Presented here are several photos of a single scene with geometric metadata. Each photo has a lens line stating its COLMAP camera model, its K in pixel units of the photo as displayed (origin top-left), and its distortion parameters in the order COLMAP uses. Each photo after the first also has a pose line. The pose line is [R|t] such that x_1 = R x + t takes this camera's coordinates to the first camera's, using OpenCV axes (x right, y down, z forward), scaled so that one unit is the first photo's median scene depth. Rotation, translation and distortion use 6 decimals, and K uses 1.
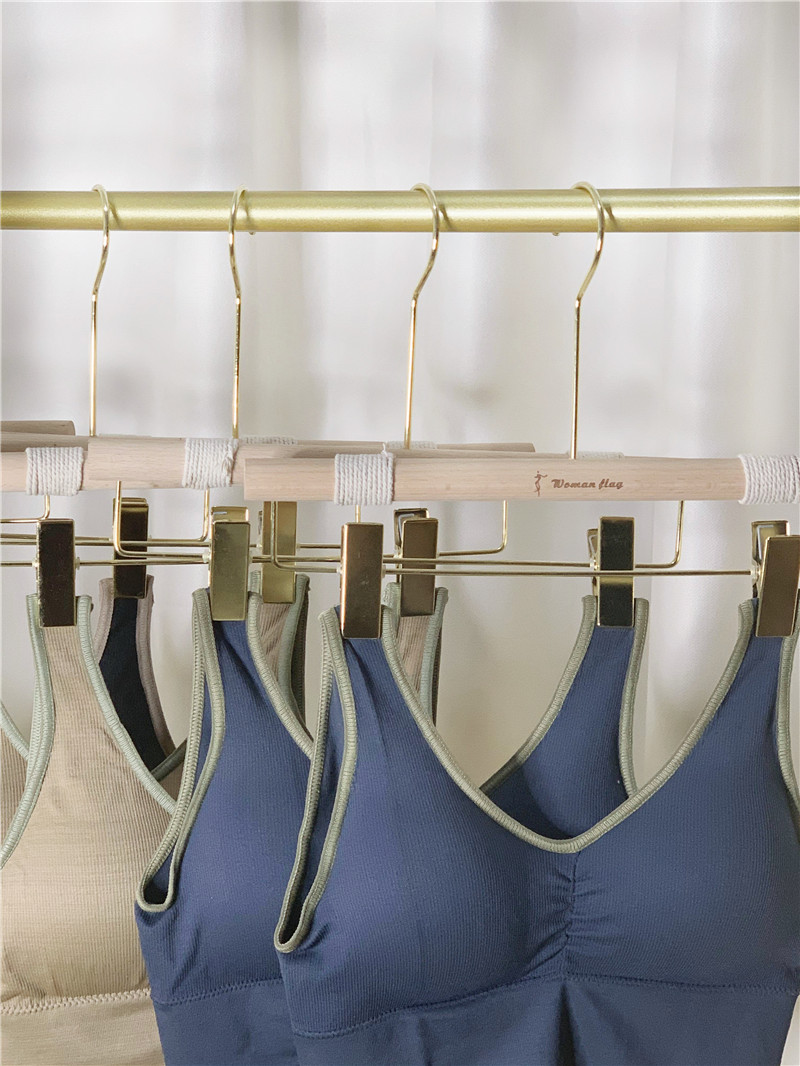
lens RADIAL K [[1884.3, 0, 400.0], [0, 1884.3, 533.0], [0, 0, 1]] dist [0.110840, -0.139409]
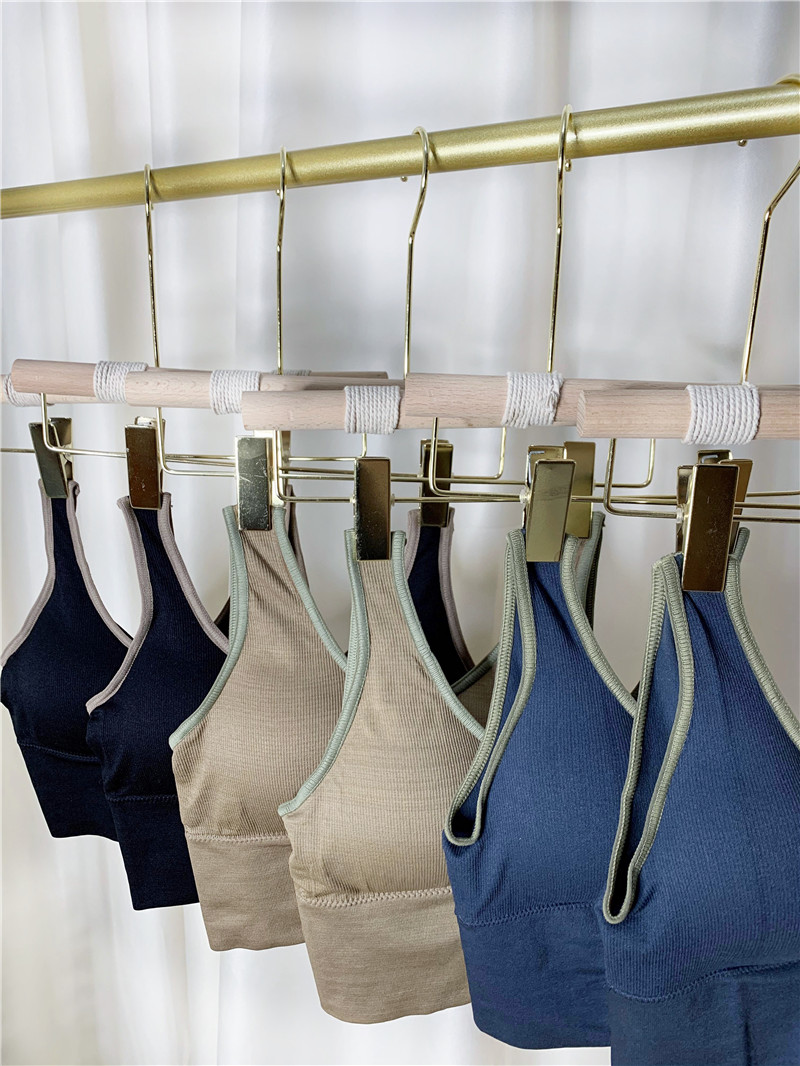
lens RADIAL K [[817.3, 0, 404.4], [0, 817.3, 526.3], [0, 0, 1]] dist [0.110926, -0.249303]
pose [[0.990201, 0.023965, -0.137575, -0.102641], [-0.014194, 0.997335, 0.071566, -0.001706], [0.138923, -0.068912, 0.987903, 0.559320]]
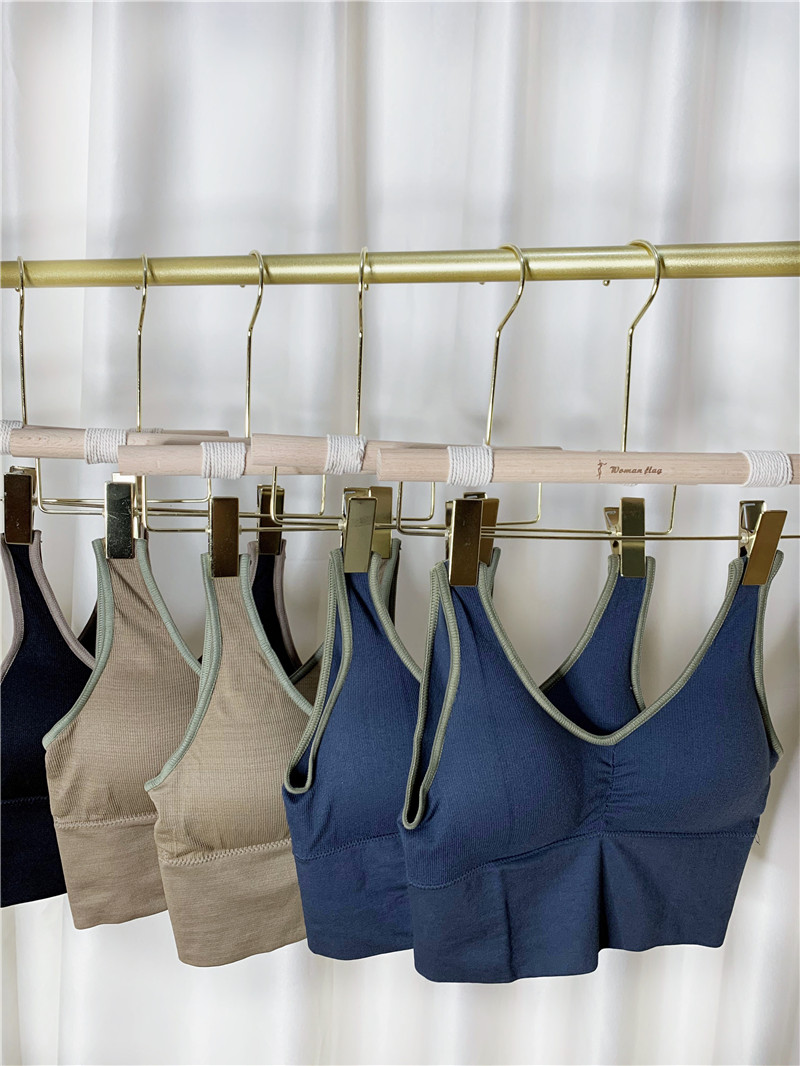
lens RADIAL K [[817.3, 0, 404.4], [0, 817.3, 526.3], [0, 0, 1]] dist [0.110926, -0.249303]
pose [[0.996371, 0.003415, 0.085048, -0.104490], [-0.003810, 0.999983, 0.004478, 0.010525], [-0.085031, -0.004786, 0.996367, 0.412867]]
